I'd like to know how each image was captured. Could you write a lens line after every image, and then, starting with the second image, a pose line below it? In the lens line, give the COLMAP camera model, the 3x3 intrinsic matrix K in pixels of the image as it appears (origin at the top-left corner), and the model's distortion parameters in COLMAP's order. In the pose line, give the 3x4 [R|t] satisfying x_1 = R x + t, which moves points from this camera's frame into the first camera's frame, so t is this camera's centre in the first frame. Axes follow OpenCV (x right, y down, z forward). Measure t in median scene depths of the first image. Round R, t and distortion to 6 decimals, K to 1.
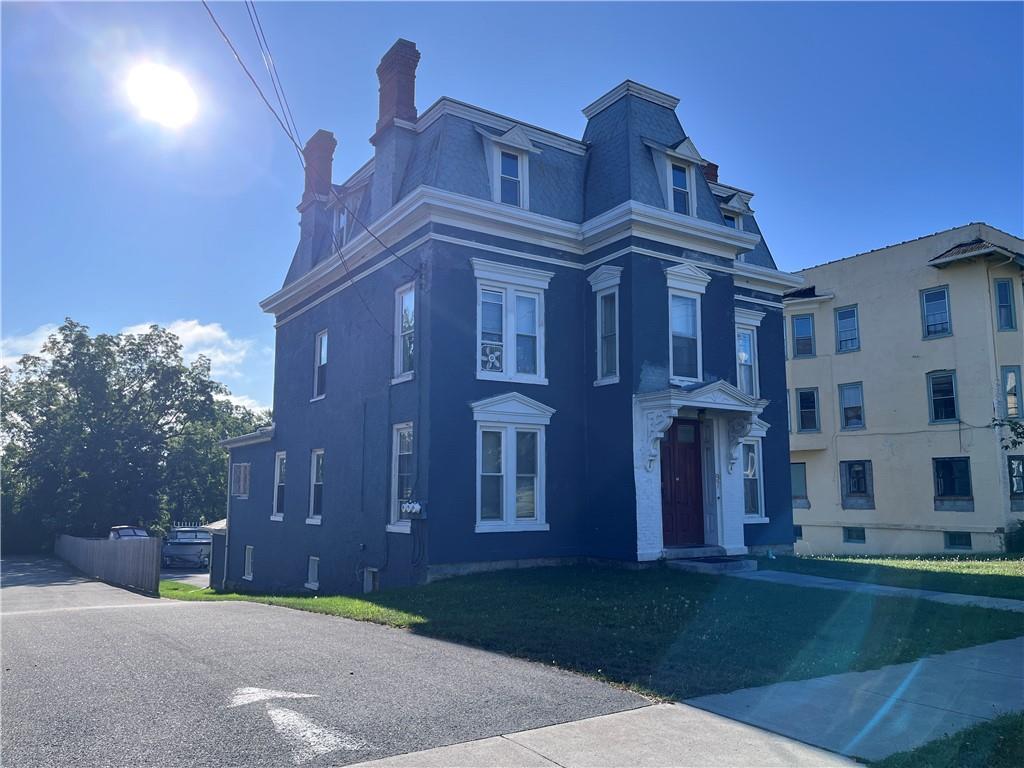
lens RADIAL K [[776.3, 0, 512.7], [0, 776.3, 388.8], [0, 0, 1]] dist [0.061951, -0.077217]
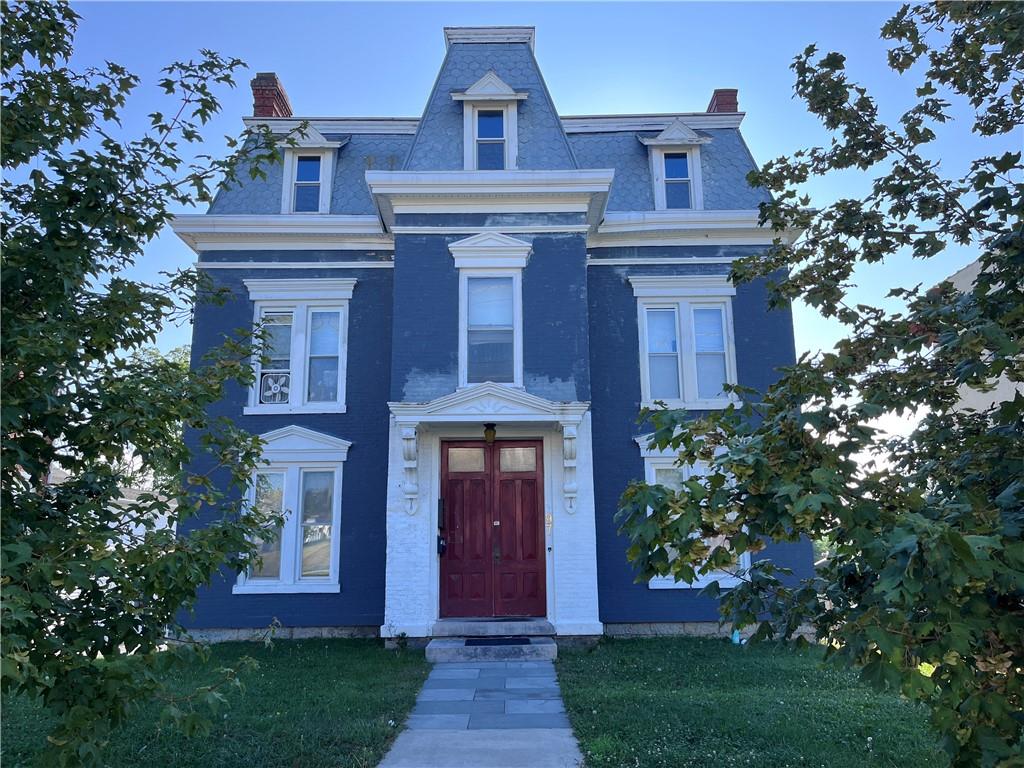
lens RADIAL K [[776.3, 0, 512.2], [0, 776.3, 379.4], [0, 0, 1]] dist [0.061951, -0.077217]
pose [[0.829881, -0.124295, -0.543919, 0.633307], [0.081148, 0.991393, -0.102741, 0.058161], [0.552007, 0.041125, 0.832825, 0.396838]]
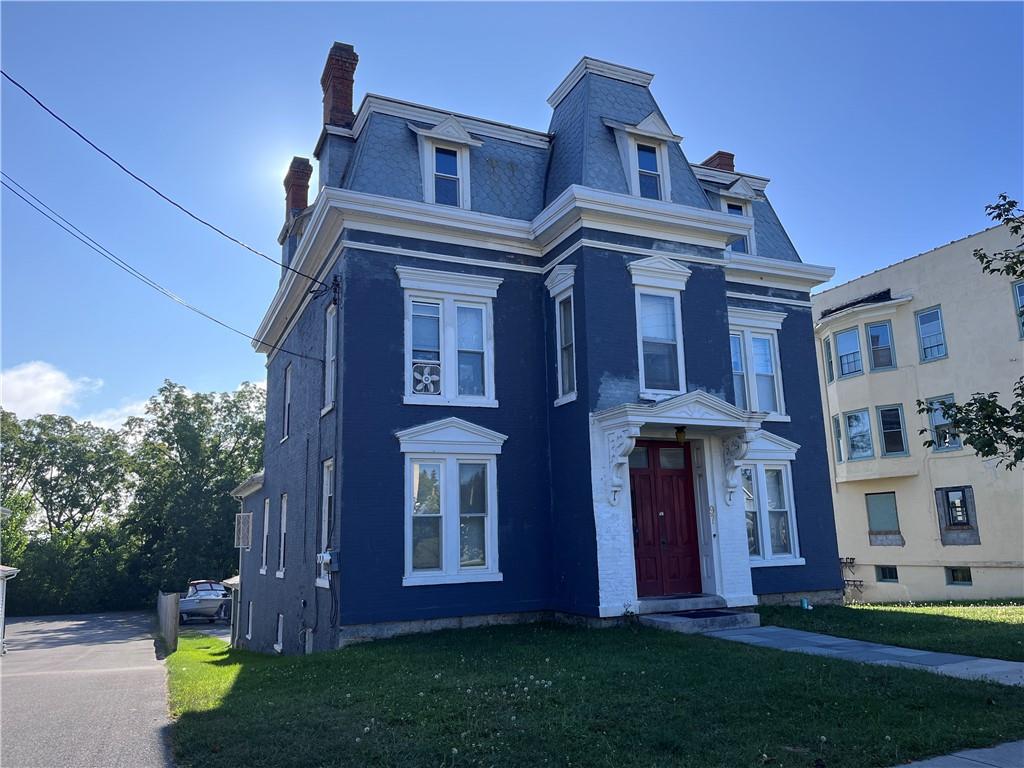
lens RADIAL K [[776.3, 0, 516.4], [0, 776.3, 380.5], [0, 0, 1]] dist [0.061951, -0.077217]
pose [[0.987723, -0.057290, -0.145328, 0.187288], [0.047511, 0.996423, -0.069892, 0.025518], [0.148812, 0.062129, 0.986912, 0.153284]]
